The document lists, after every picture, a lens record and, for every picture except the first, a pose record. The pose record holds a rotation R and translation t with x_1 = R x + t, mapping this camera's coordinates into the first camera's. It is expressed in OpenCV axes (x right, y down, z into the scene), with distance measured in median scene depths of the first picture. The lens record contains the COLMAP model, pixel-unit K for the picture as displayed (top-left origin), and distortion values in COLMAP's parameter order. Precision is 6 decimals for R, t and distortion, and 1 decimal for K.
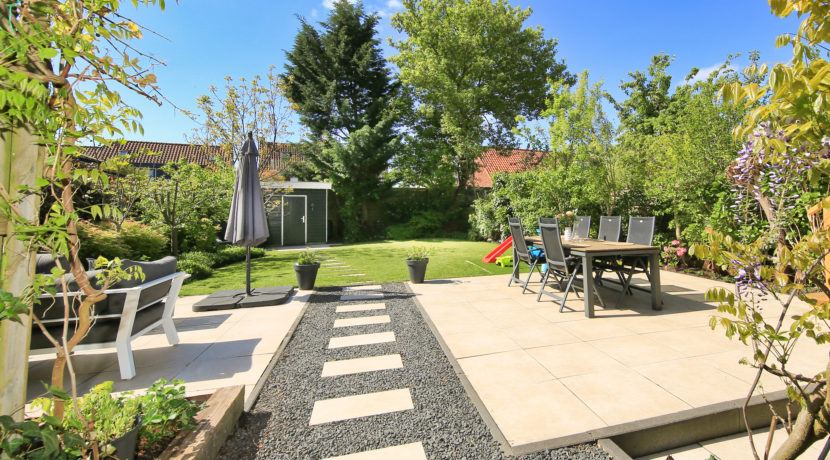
lens RADIAL K [[394.8, 0, 471.1], [0, 394.8, 192.9], [0, 0, 1]] dist [0.013972, -0.000135]
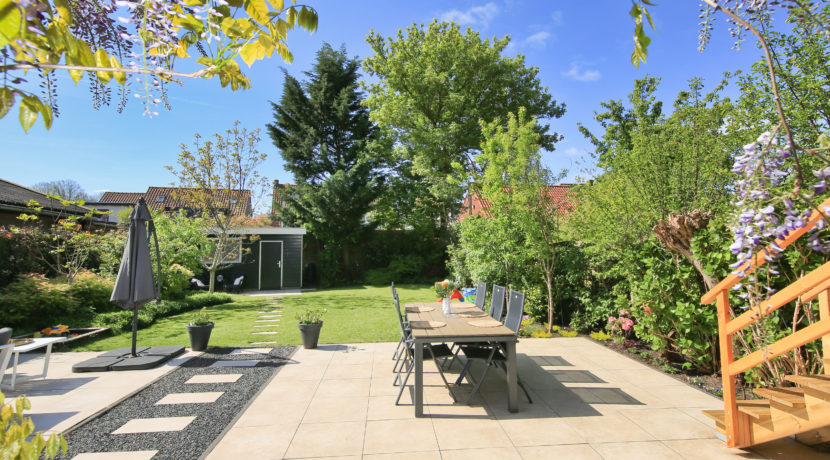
lens RADIAL K [[410.9, 0, 415.7], [0, 410.9, 207.1], [0, 0, 1]] dist [0.016793, 0.000100]
pose [[0.974453, -0.016407, -0.223990, 0.146241], [0.006571, 0.998984, -0.044587, -0.028021], [0.224494, 0.041976, 0.973571, 0.032871]]
